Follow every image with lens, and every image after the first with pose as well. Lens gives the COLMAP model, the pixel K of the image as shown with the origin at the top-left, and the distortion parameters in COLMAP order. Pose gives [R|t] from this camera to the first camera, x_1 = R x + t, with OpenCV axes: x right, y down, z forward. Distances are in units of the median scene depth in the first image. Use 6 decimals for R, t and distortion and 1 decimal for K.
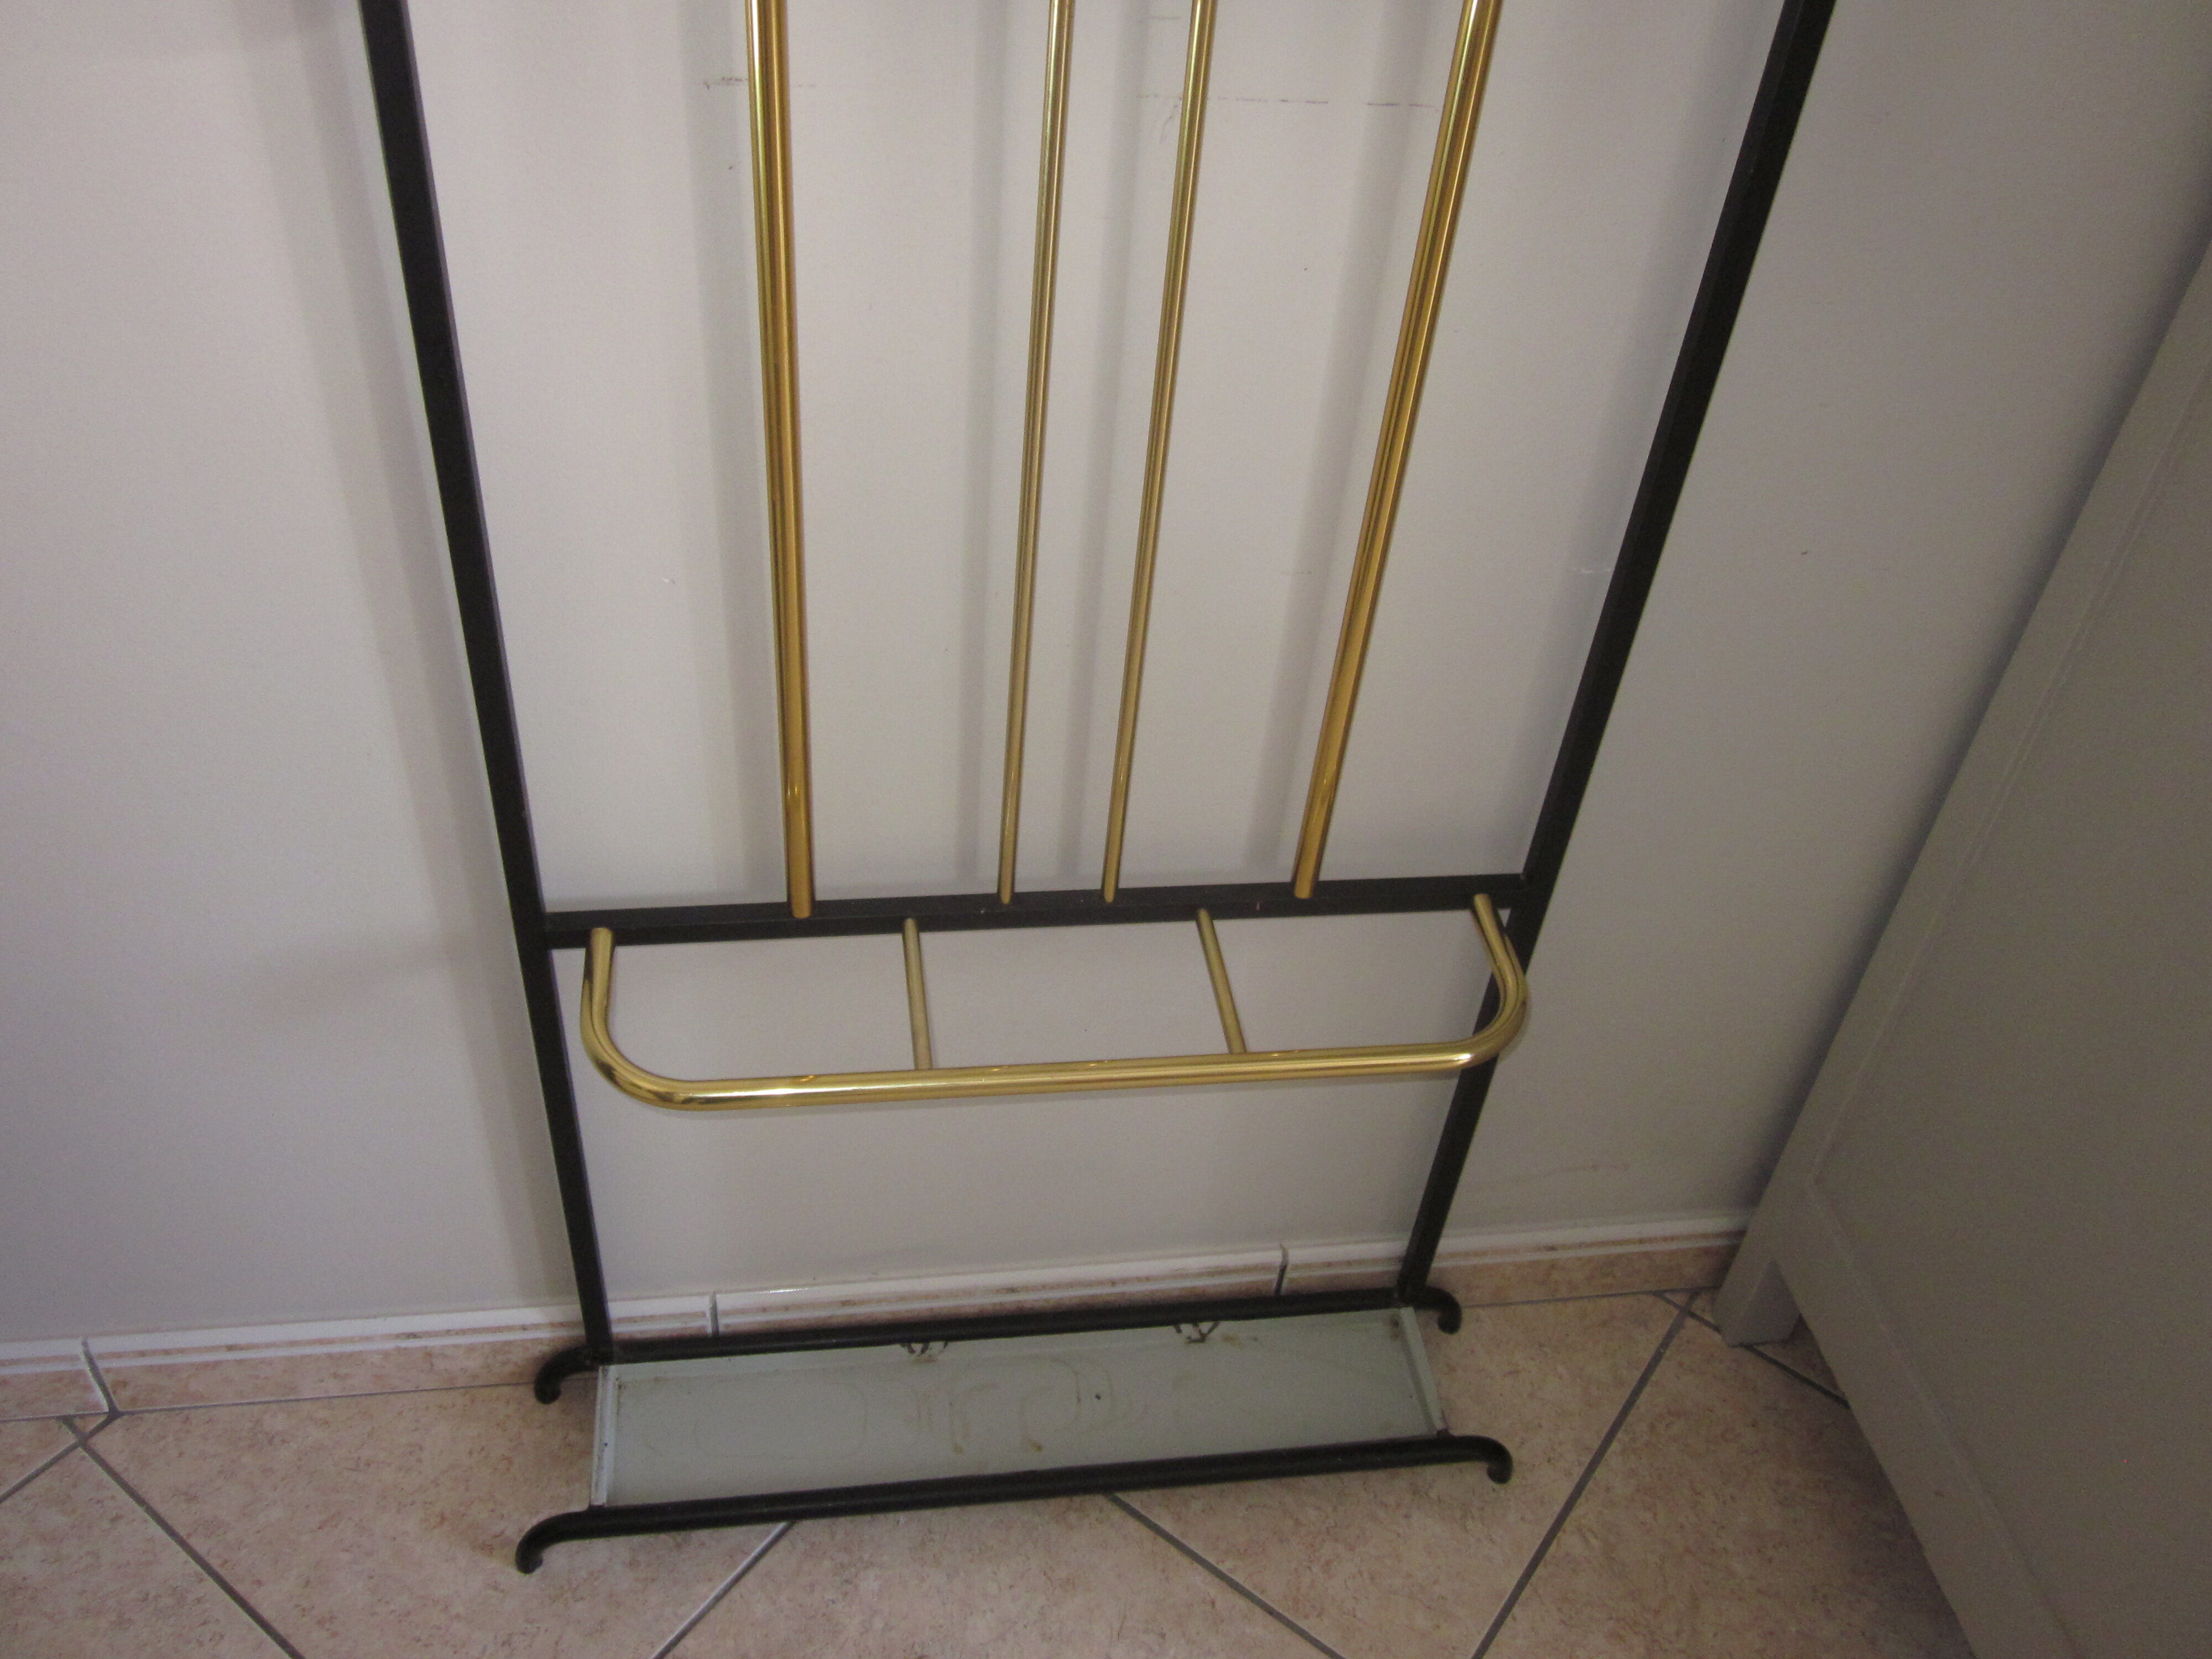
lens RADIAL K [[1835.4, 0, 1107.4], [0, 1835.4, 828.5], [0, 0, 1]] dist [-0.045387, 0.010615]
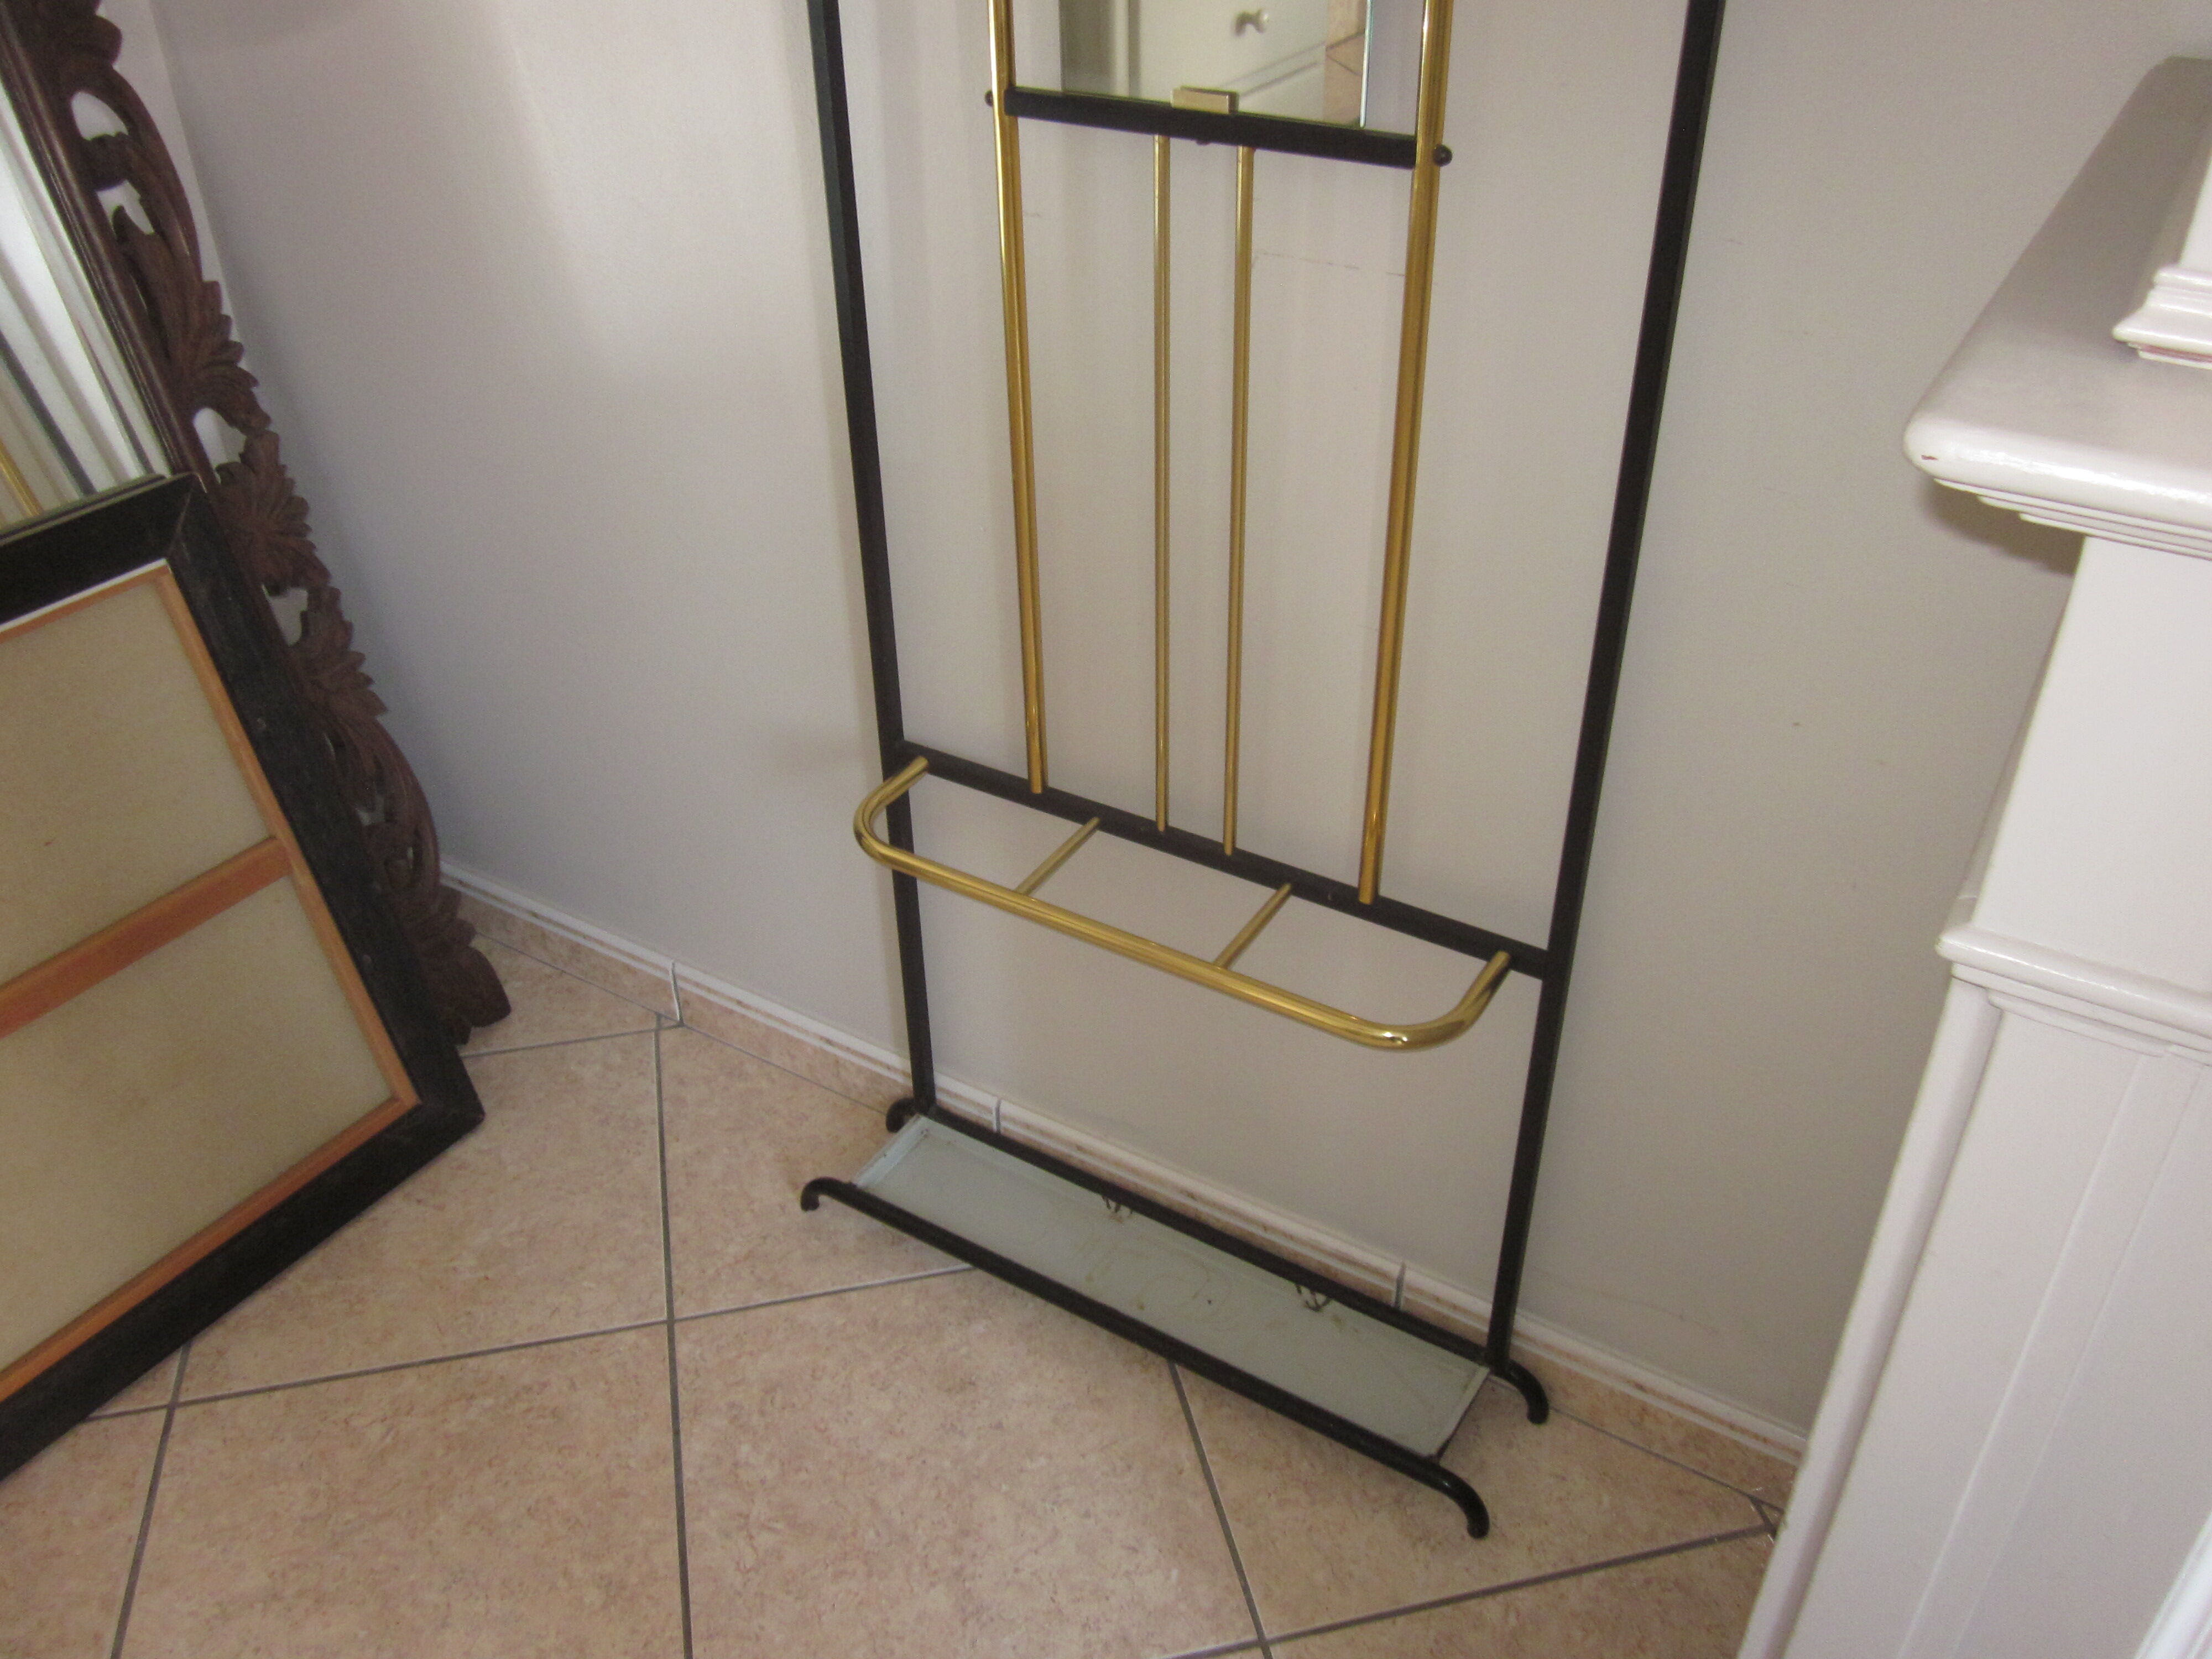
lens RADIAL K [[1835.4, 0, 1105.1], [0, 1835.4, 830.4], [0, 0, 1]] dist [-0.045387, 0.010615]
pose [[0.754357, 0.282513, -0.592564, 0.597378], [-0.359250, 0.933158, -0.012443, 0.059970], [0.549441, 0.222265, 0.805427, -0.093859]]
